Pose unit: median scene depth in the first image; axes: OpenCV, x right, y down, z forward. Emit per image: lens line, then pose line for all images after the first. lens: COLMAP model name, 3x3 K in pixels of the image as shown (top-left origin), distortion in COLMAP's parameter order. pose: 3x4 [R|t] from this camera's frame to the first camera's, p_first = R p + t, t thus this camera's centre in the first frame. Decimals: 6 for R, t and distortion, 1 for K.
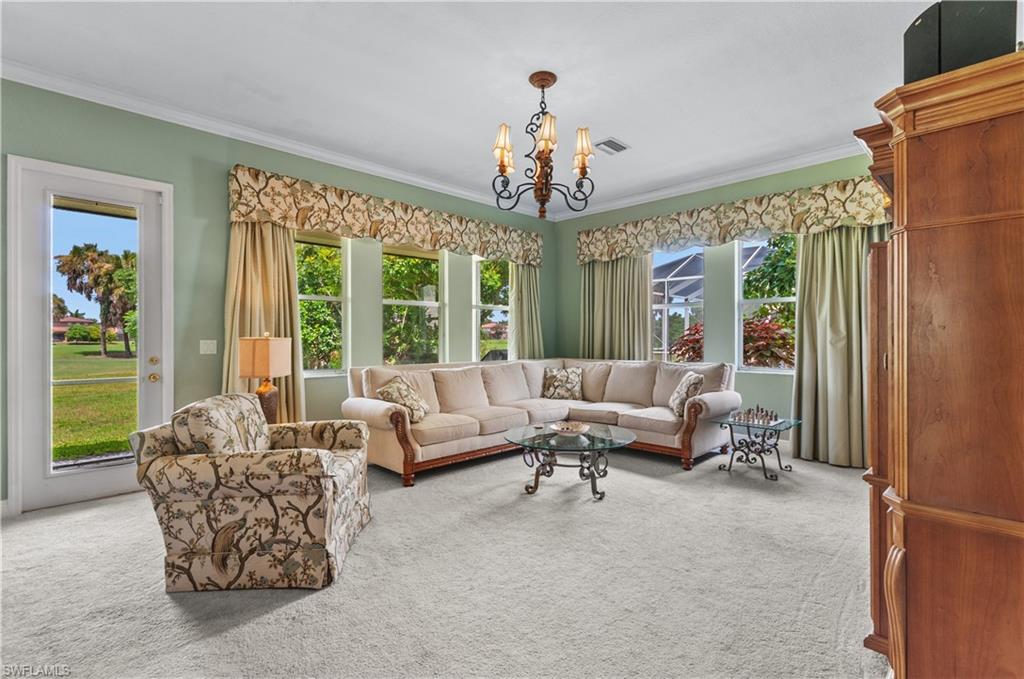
lens RADIAL K [[456.5, 0, 516.7], [0, 456.5, 335.2], [0, 0, 1]] dist [0.005642, -0.000905]
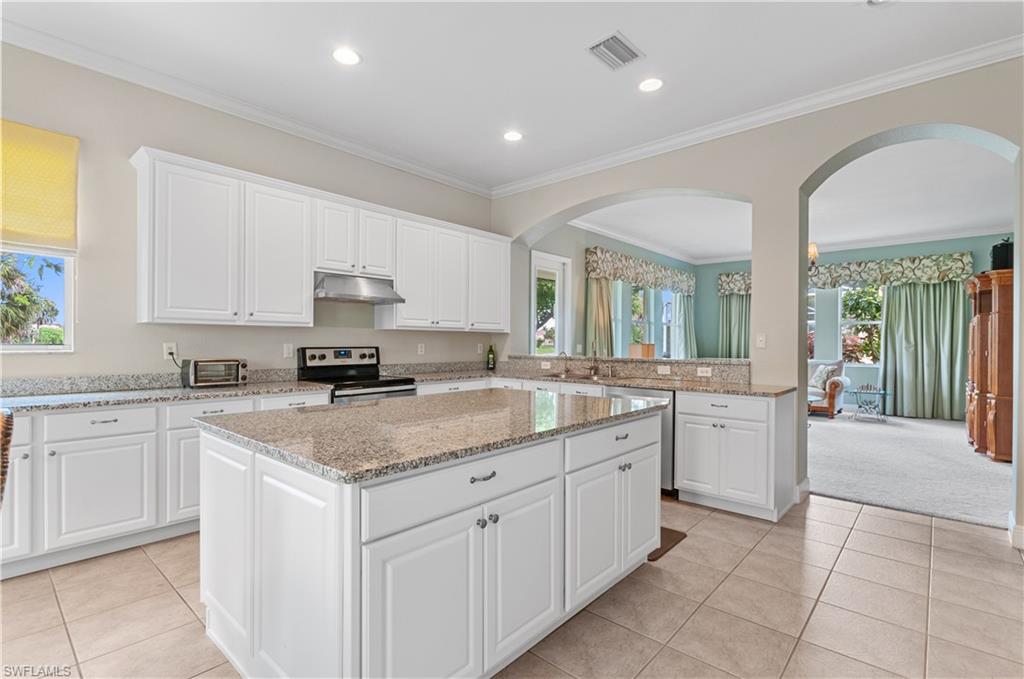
lens RADIAL K [[466.1, 0, 513.6], [0, 466.1, 341.9], [0, 0, 1]] dist [-0.001897, -0.001008]
pose [[0.998983, 0.008701, 0.044235, -0.885431], [-0.008478, 0.999950, -0.005243, 0.013027], [-0.044278, 0.004863, 0.999007, -0.711139]]
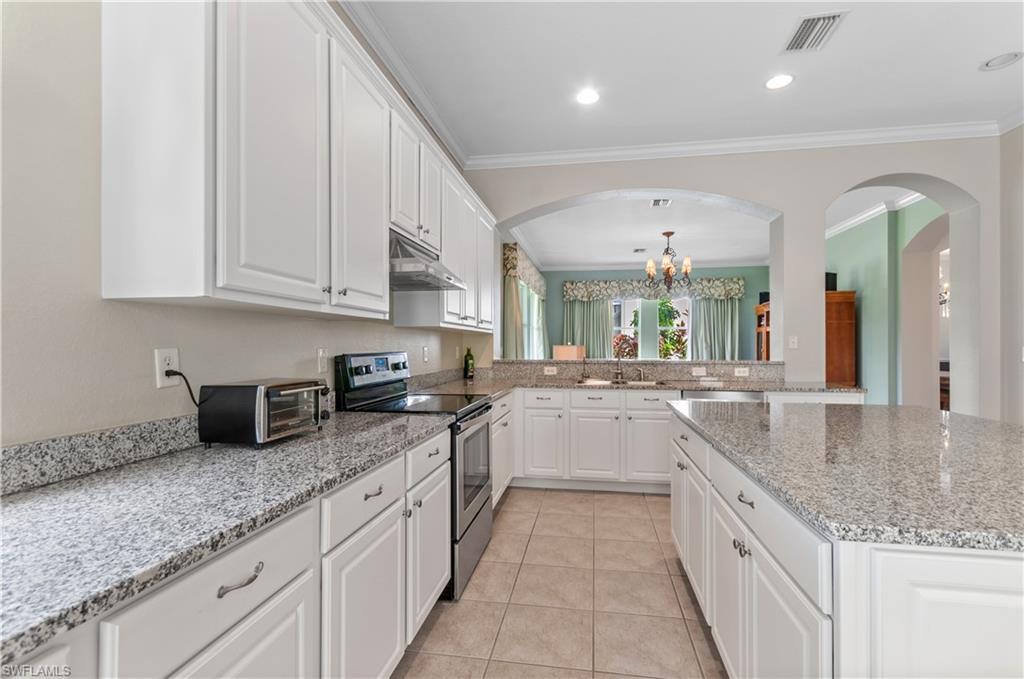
lens RADIAL K [[456.5, 0, 510.3], [0, 456.5, 344.7], [0, 0, 1]] dist [0.005642, -0.000905]
pose [[0.825271, 0.004686, 0.564717, -1.387739], [-0.001671, 0.999981, -0.005855, 0.014095], [-0.564734, 0.003888, 0.825264, -0.334088]]
